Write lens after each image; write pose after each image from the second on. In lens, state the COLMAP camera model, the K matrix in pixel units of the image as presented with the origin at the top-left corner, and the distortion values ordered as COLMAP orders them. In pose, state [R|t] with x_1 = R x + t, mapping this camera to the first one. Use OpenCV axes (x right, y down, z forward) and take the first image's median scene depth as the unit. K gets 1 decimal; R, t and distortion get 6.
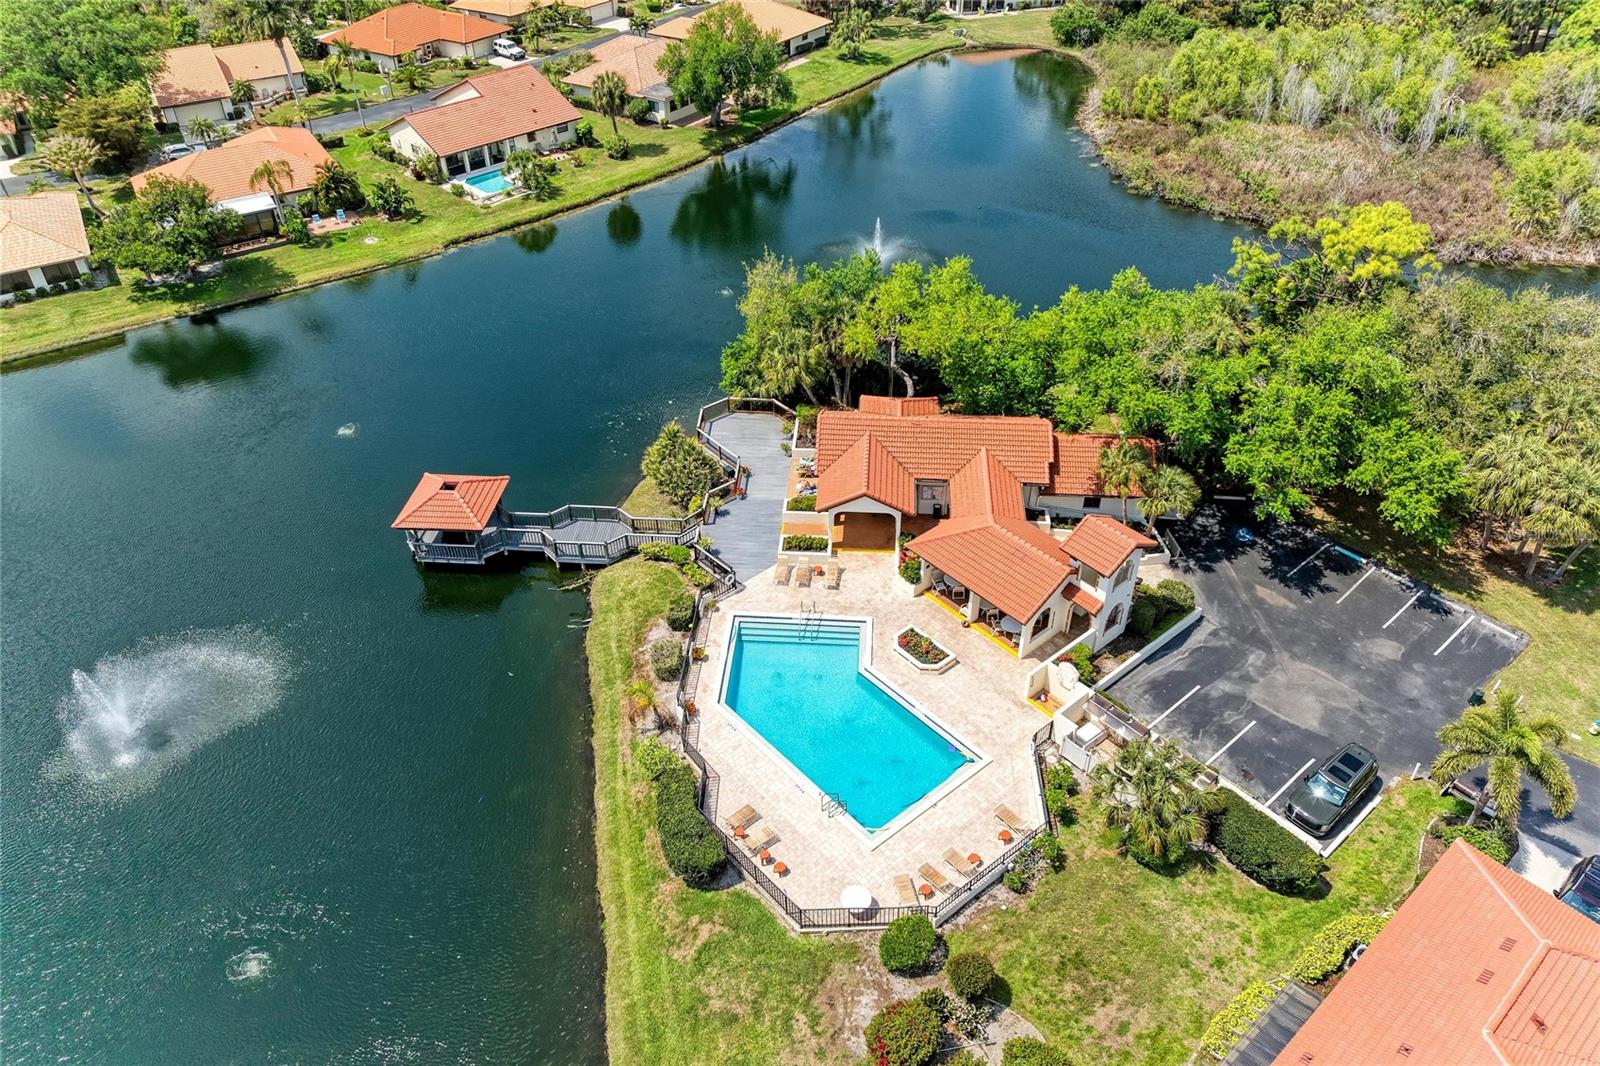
lens RADIAL K [[1103.7, 0, 800.0], [0, 1103.7, 533.0], [0, 0, 1]] dist [-0.040128, 0.003702]
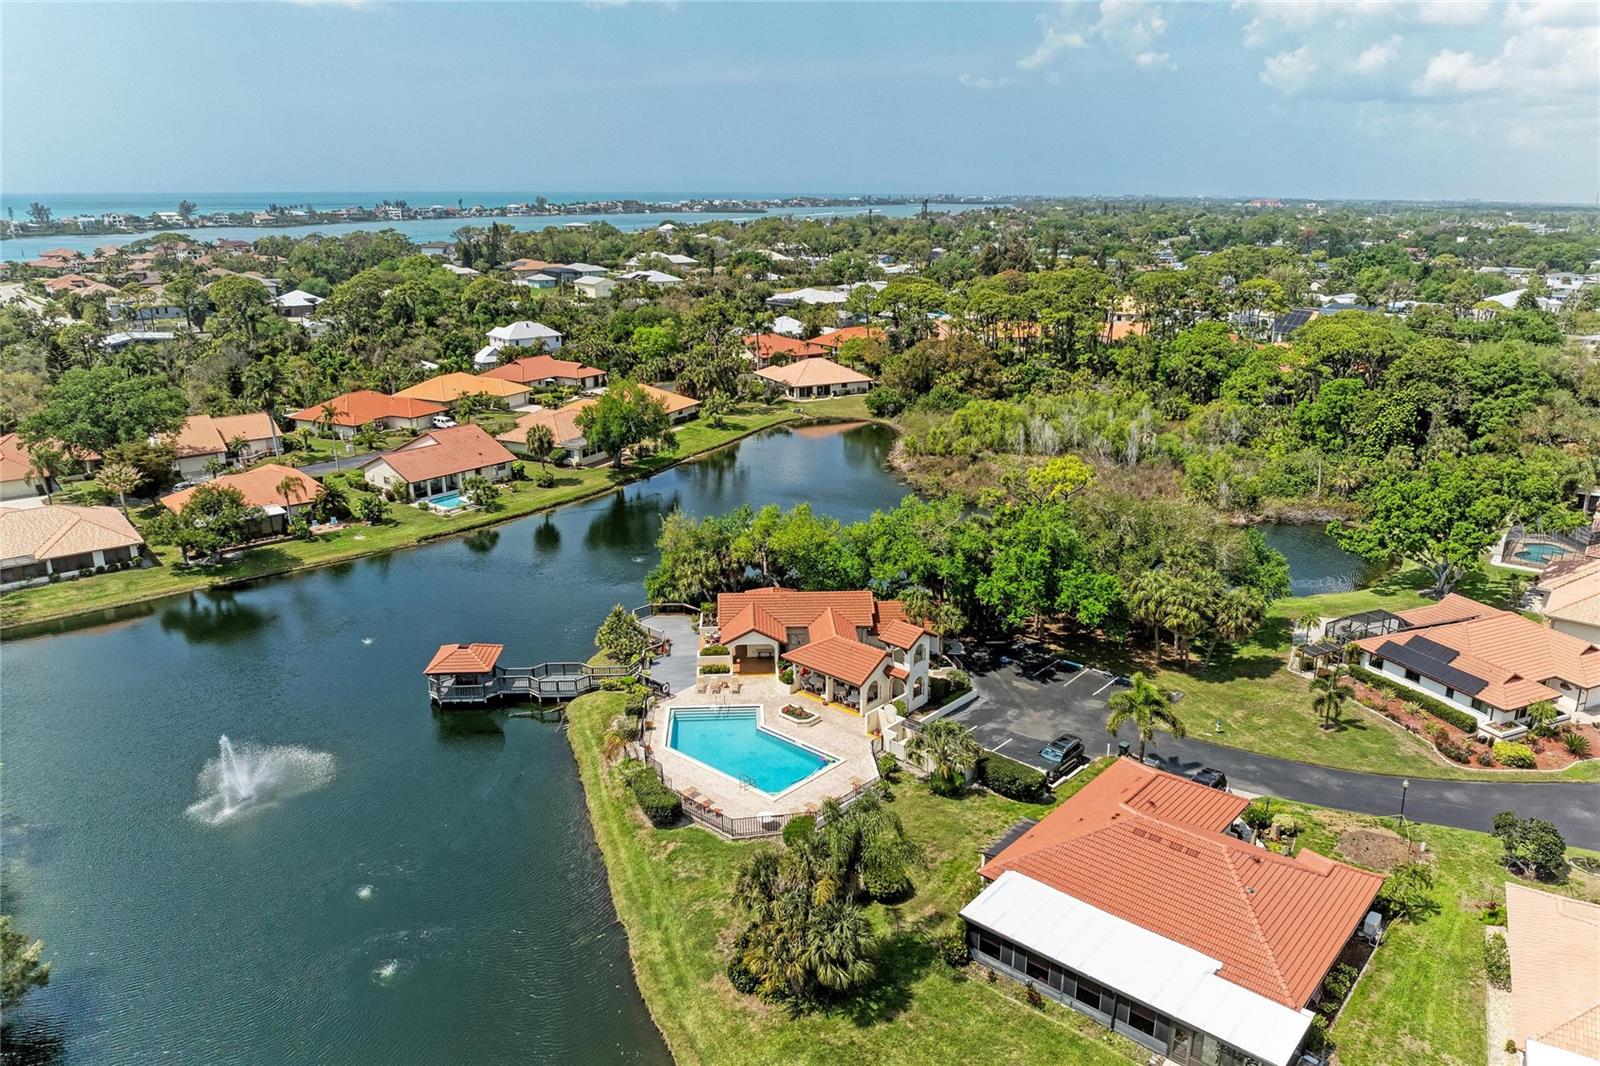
lens RADIAL K [[1071.9, 0, 800.0], [0, 1071.9, 533.0], [0, 0, 1]] dist [-0.002285, -0.061174]
pose [[0.991153, -0.027544, 0.129832, -0.039634], [0.070515, 0.938025, -0.339318, 0.207652], [-0.112440, 0.345471, 0.931669, -0.260601]]
